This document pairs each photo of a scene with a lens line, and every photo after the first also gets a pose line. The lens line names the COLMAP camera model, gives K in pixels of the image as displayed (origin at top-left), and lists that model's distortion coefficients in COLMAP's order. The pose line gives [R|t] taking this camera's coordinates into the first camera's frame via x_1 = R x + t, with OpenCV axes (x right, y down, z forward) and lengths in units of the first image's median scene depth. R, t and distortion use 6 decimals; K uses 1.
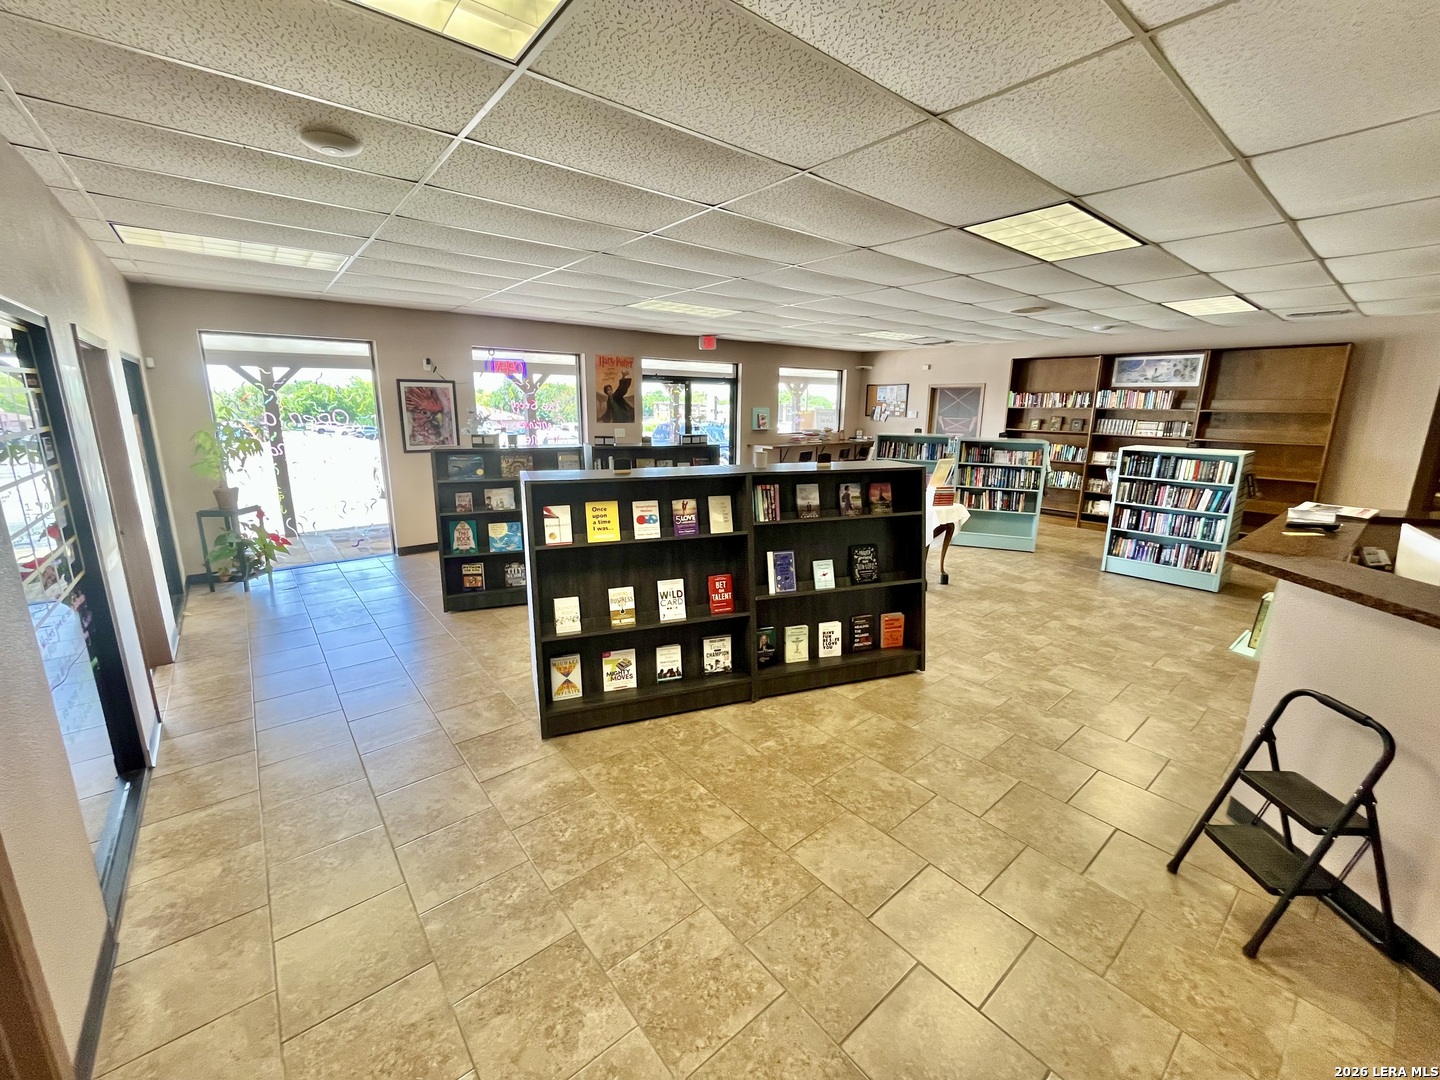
lens RADIAL K [[583.9, 0, 720.9], [0, 583.9, 535.1], [0, 0, 1]] dist [-0.002560, -0.000197]
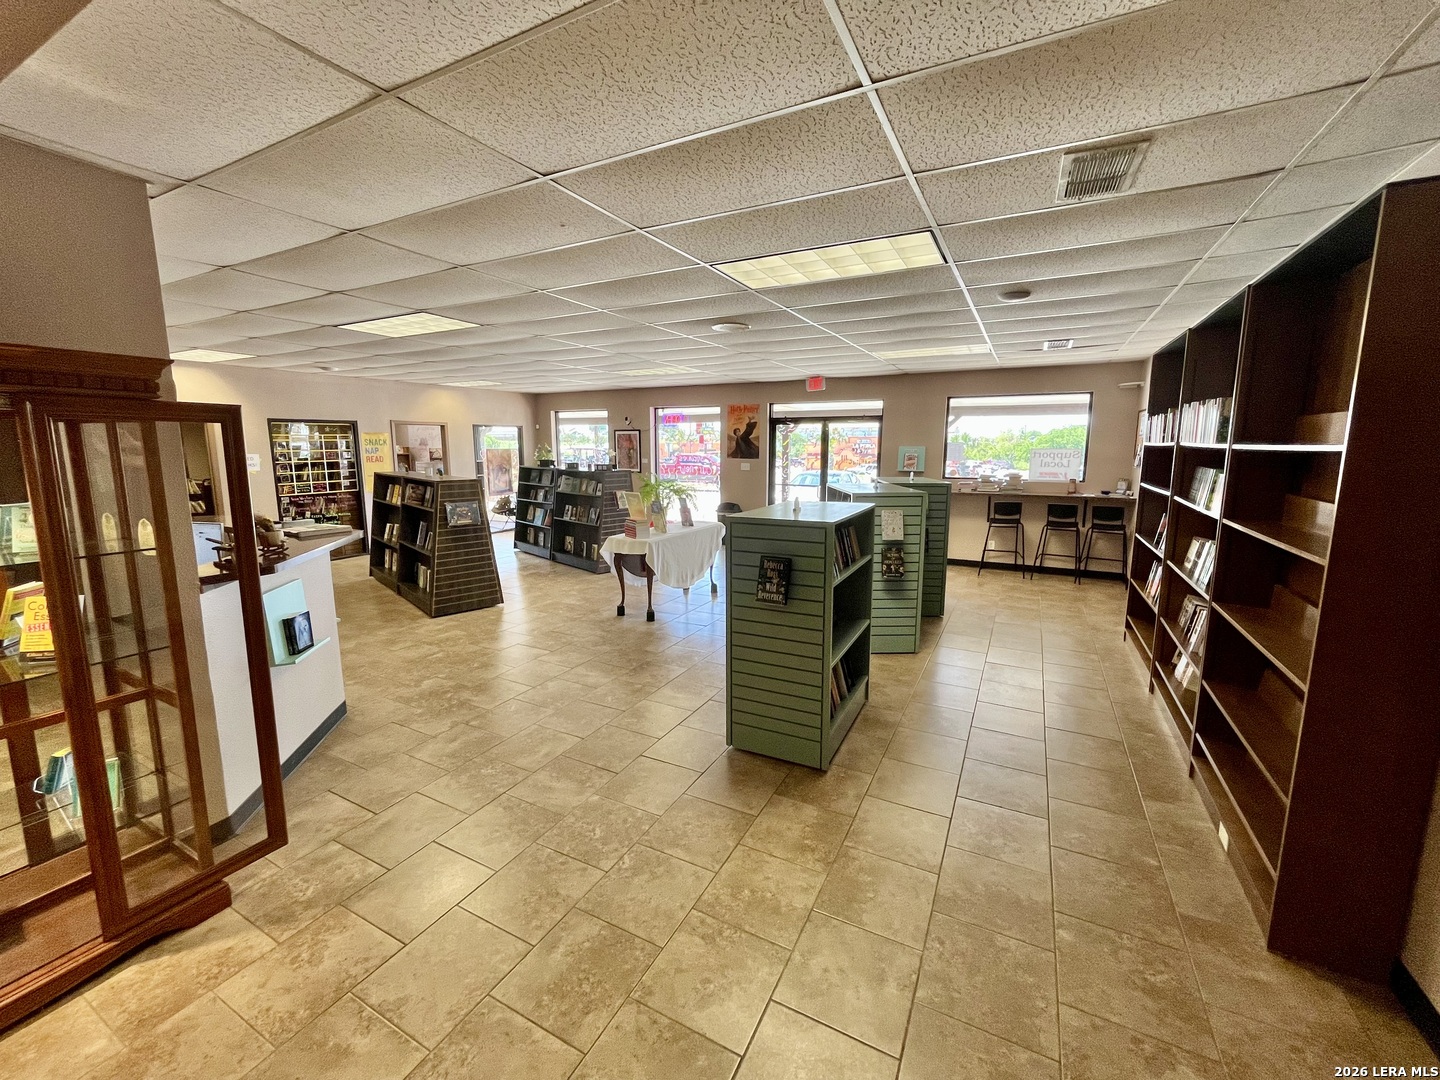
lens RADIAL K [[583.9, 0, 718.9], [0, 583.9, 529.8], [0, 0, 1]] dist [-0.002560, -0.000197]
pose [[0.384258, 0.129431, -0.914108, 0.974297], [-0.196049, 0.978982, 0.056204, -0.108380], [0.902170, 0.157613, 0.401557, 0.506355]]
